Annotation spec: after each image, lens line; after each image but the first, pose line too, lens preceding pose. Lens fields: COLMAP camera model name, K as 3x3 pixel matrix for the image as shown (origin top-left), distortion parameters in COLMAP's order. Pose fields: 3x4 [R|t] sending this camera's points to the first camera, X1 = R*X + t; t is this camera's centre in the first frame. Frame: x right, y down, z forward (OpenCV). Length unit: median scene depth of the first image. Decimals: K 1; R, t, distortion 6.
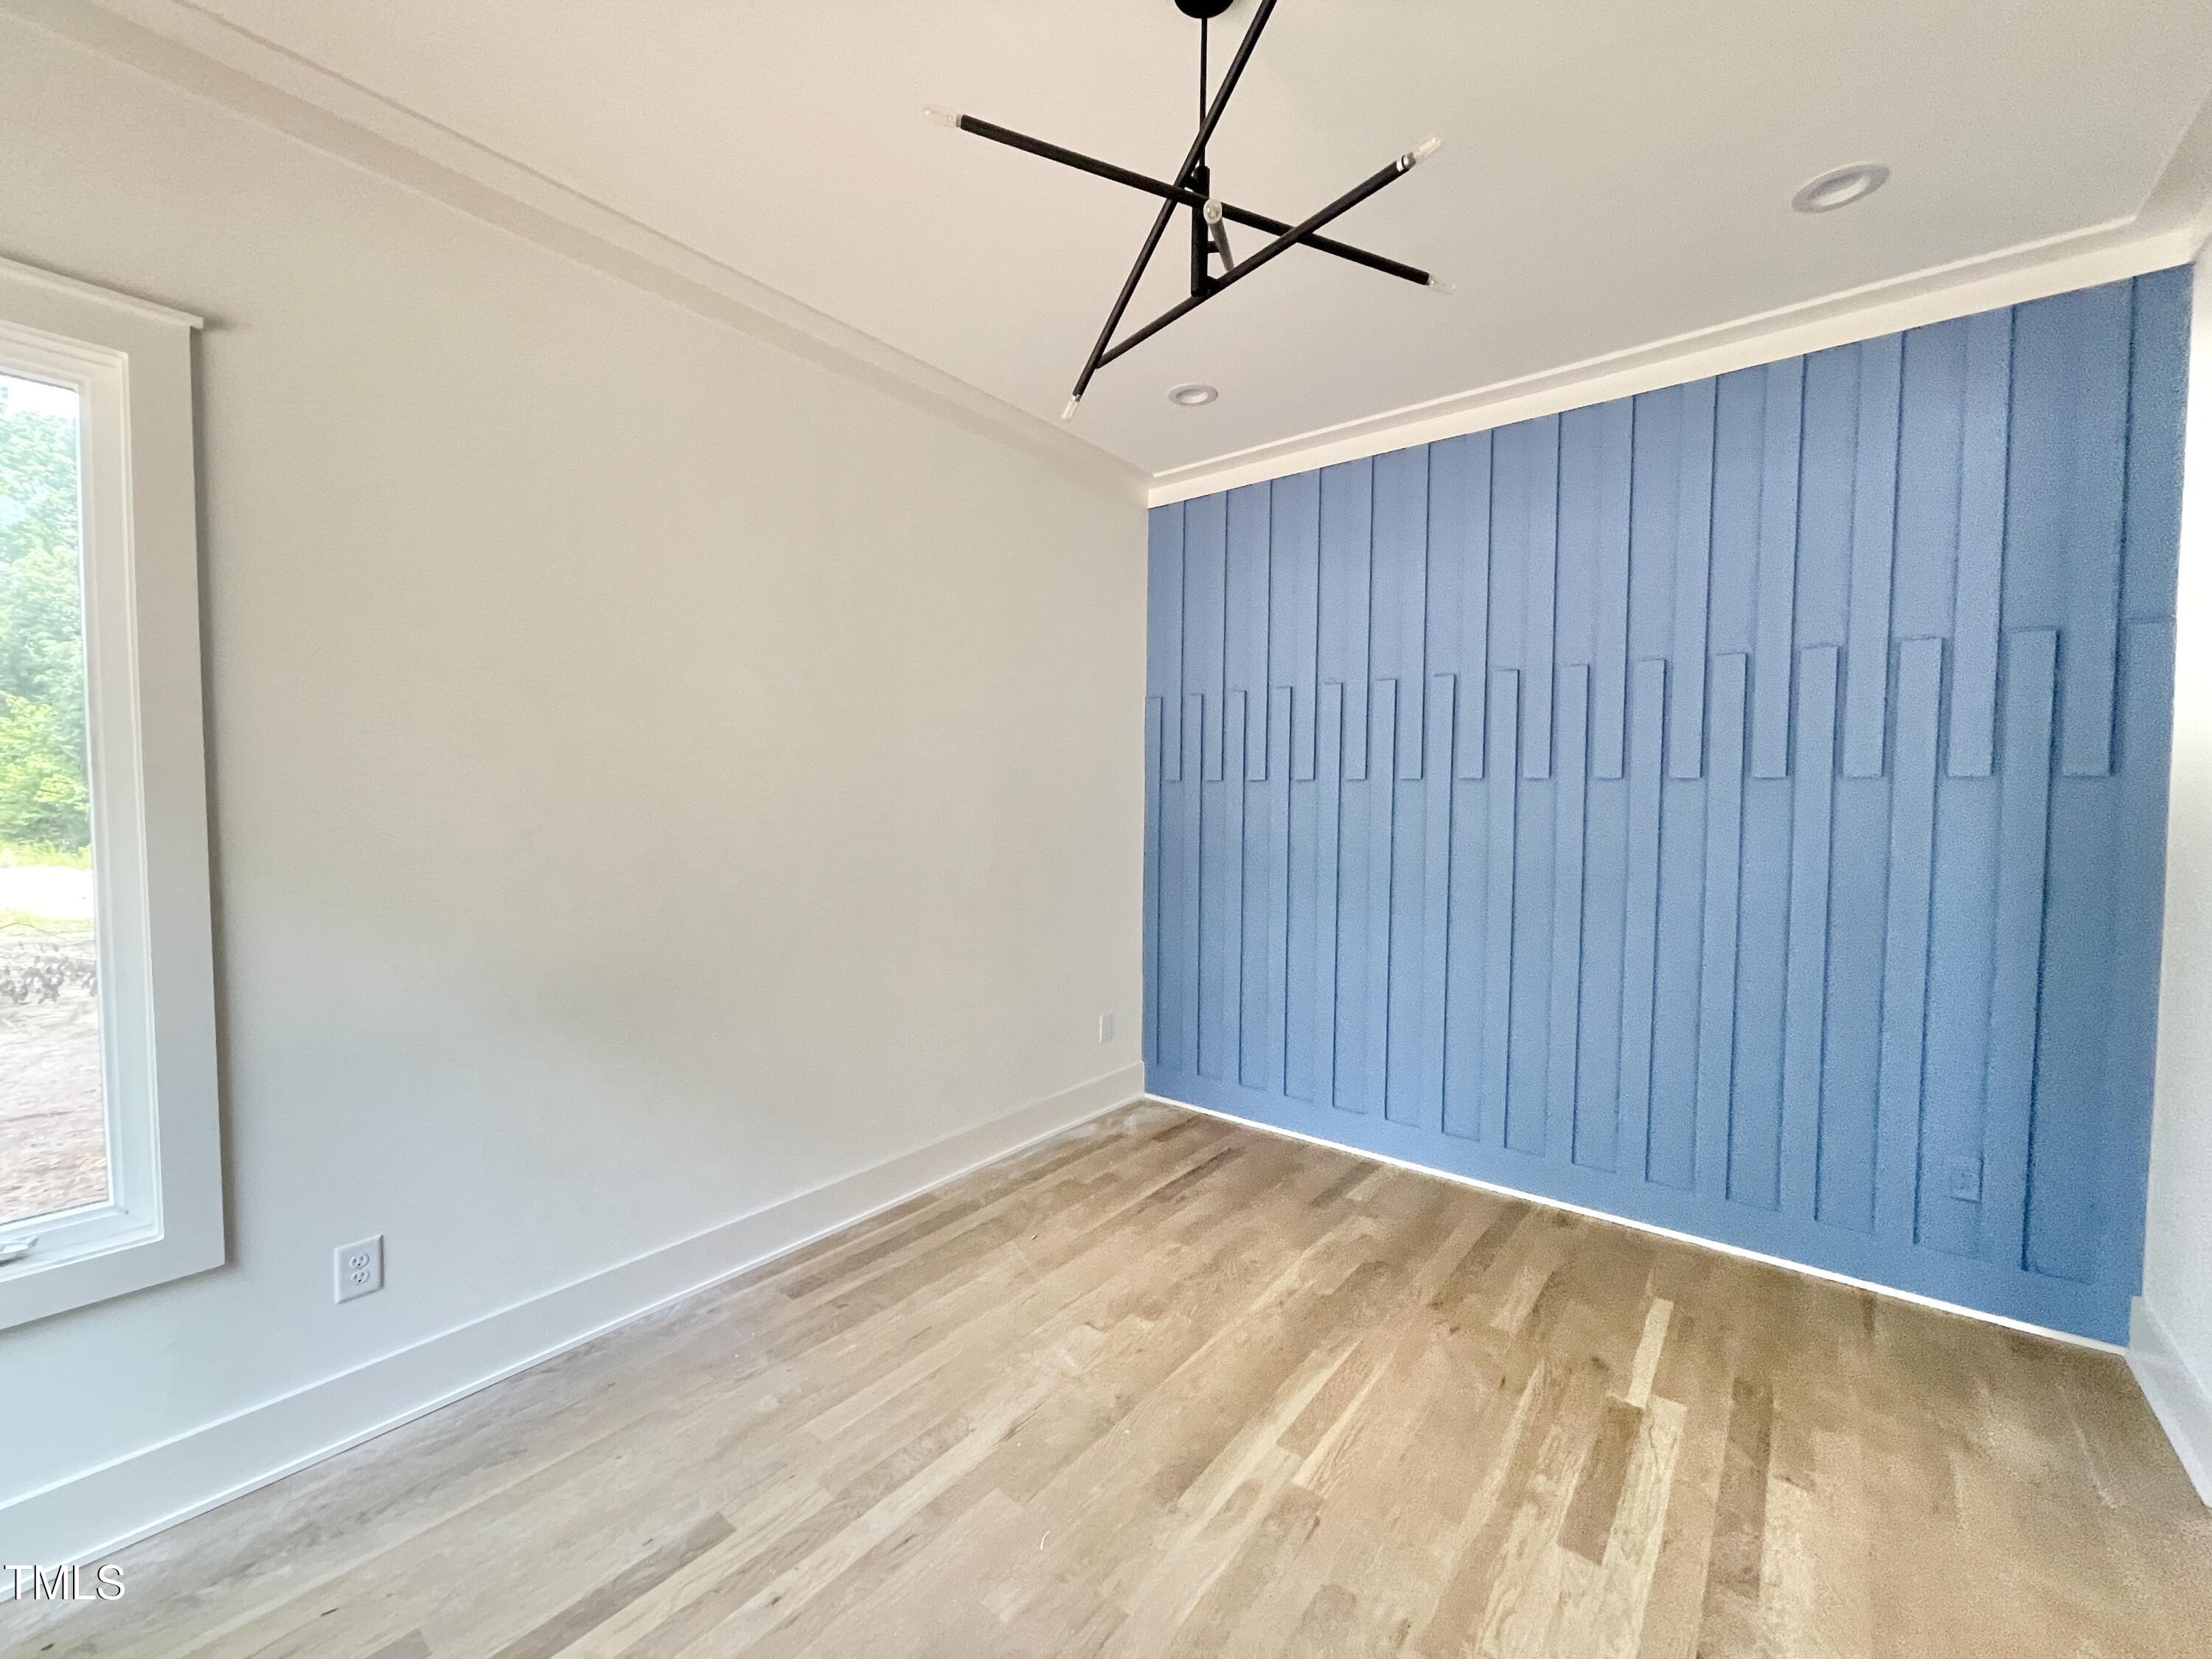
lens RADIAL K [[892.4, 0, 1096.5], [0, 892.4, 826.1], [0, 0, 1]] dist [-0.001611, 0.000966]
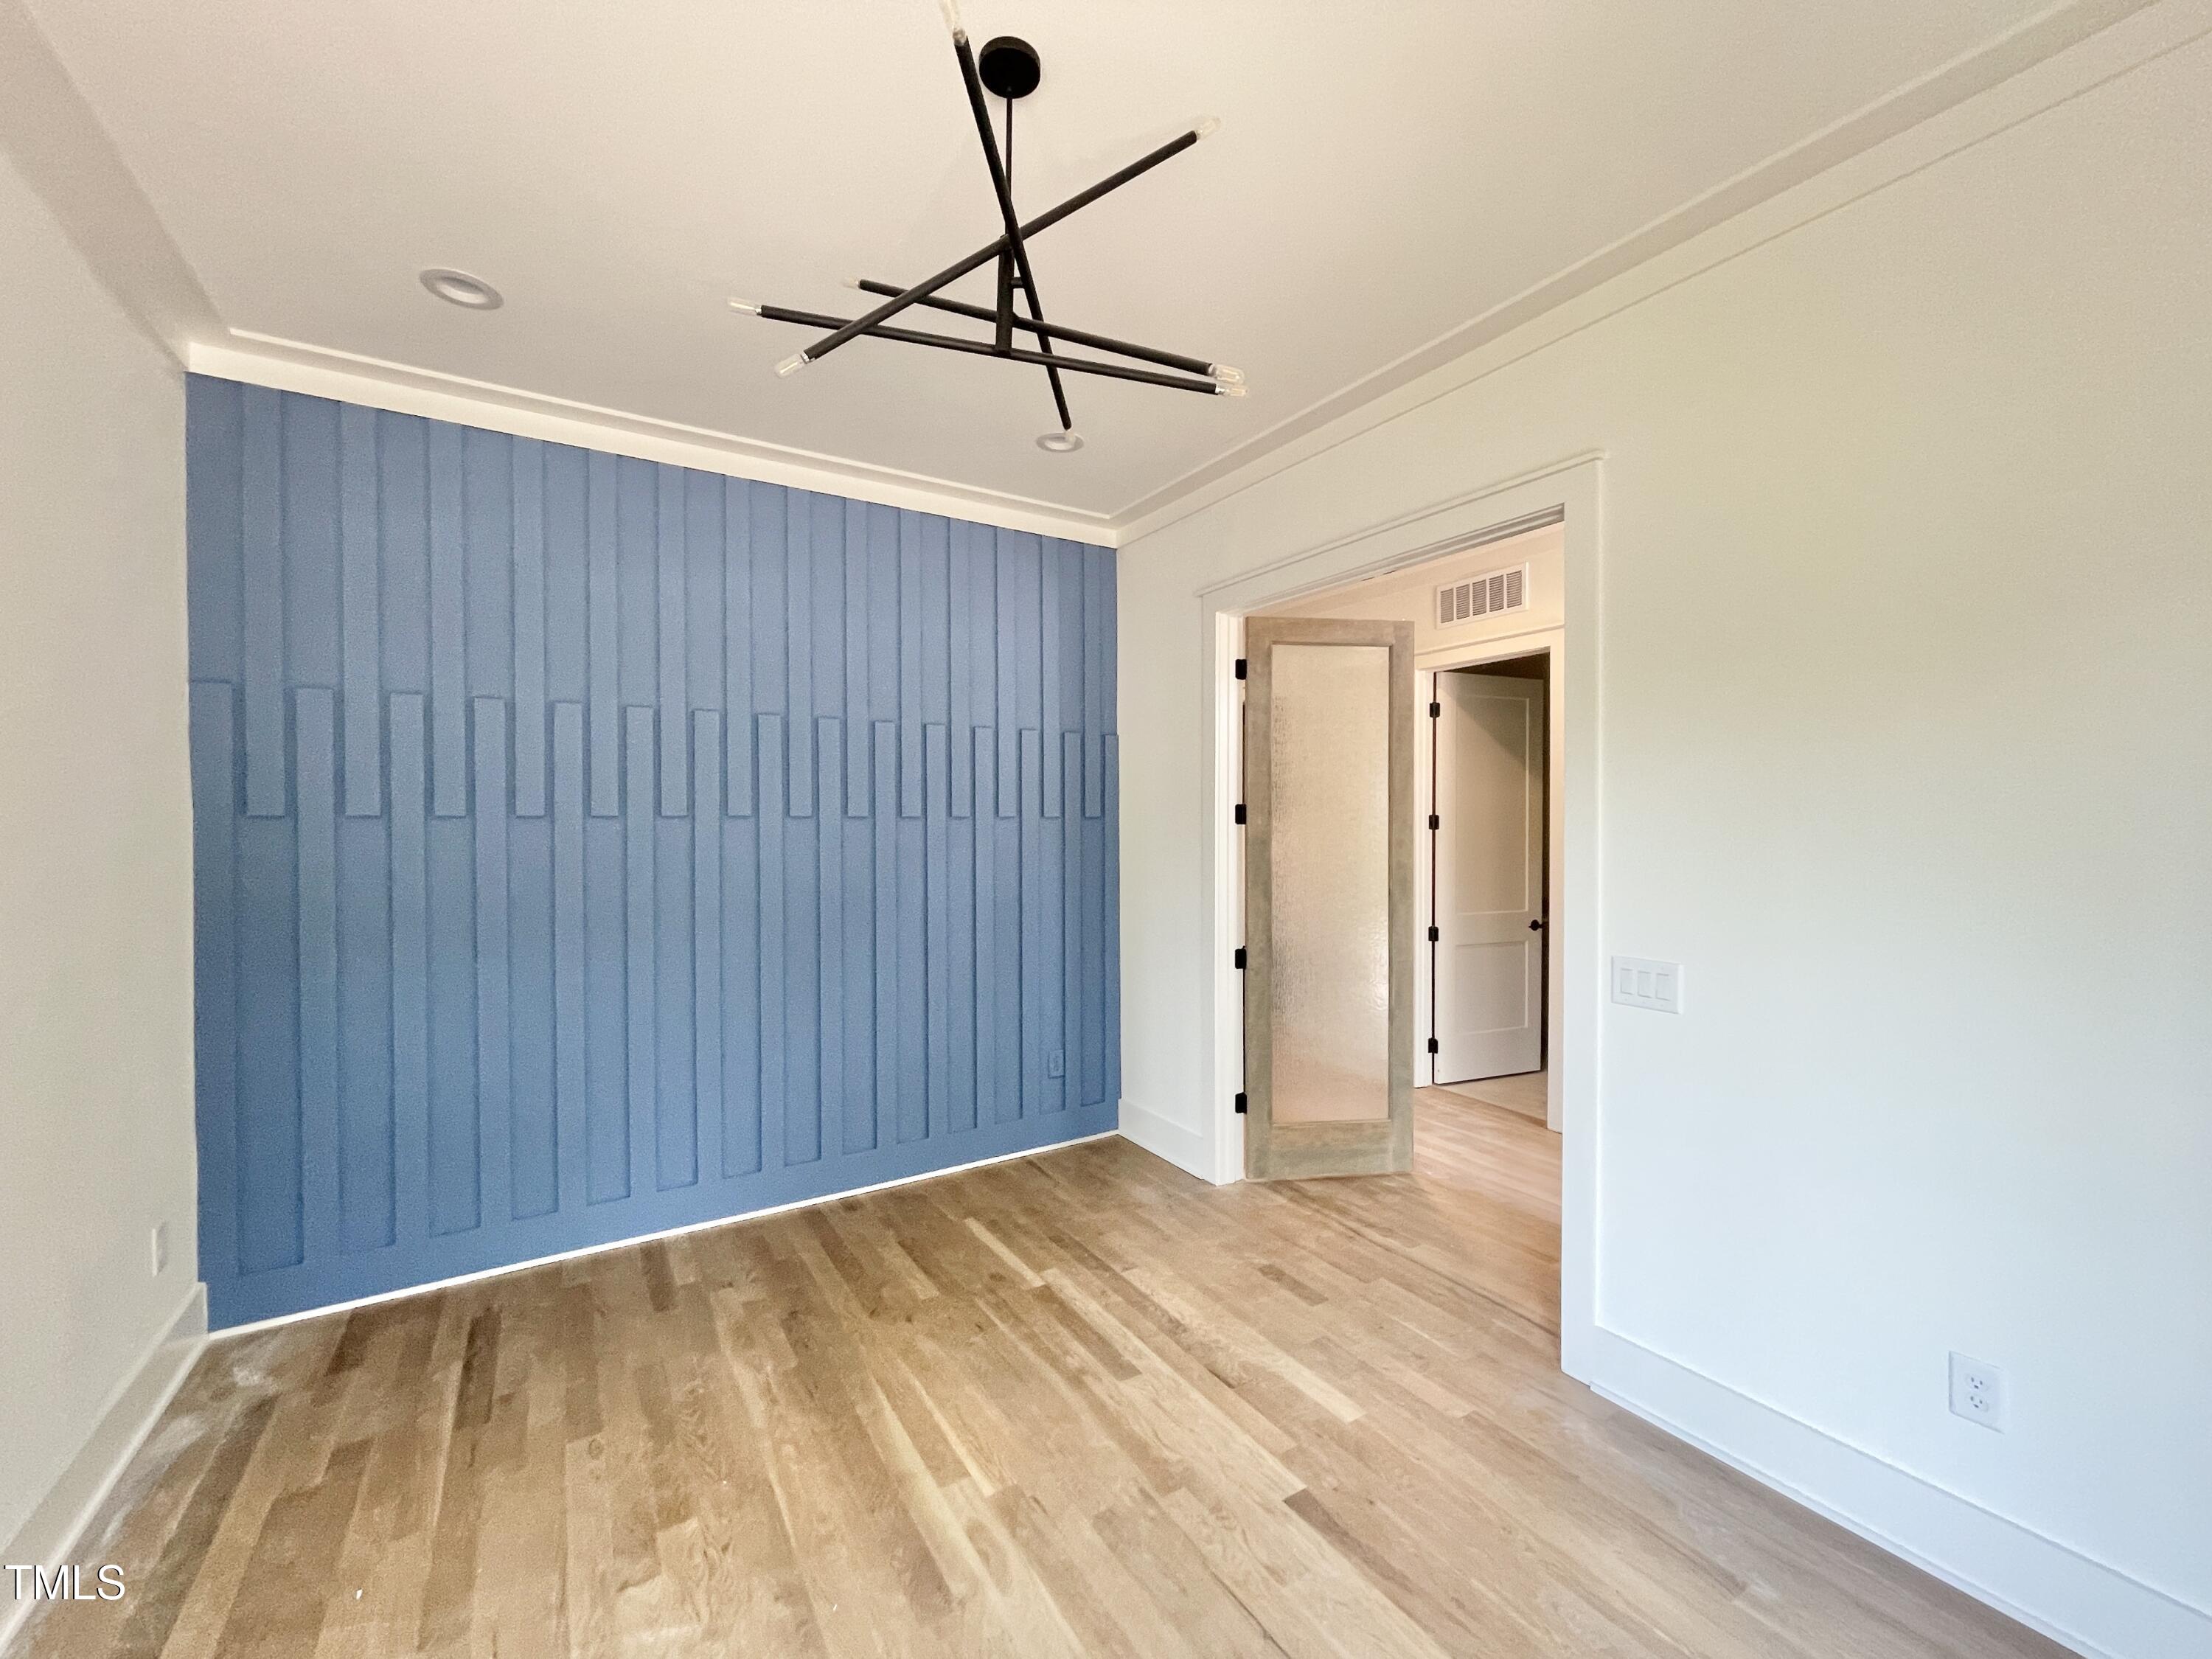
lens RADIAL K [[892.4, 0, 1097.3], [0, 892.4, 833.5], [0, 0, 1]] dist [-0.001611, 0.000966]
pose [[0.333871, -0.020538, 0.942395, -0.539924], [0.039547, 0.999188, 0.007765, -0.035773], [-0.941789, 0.034677, 0.334412, 0.380990]]
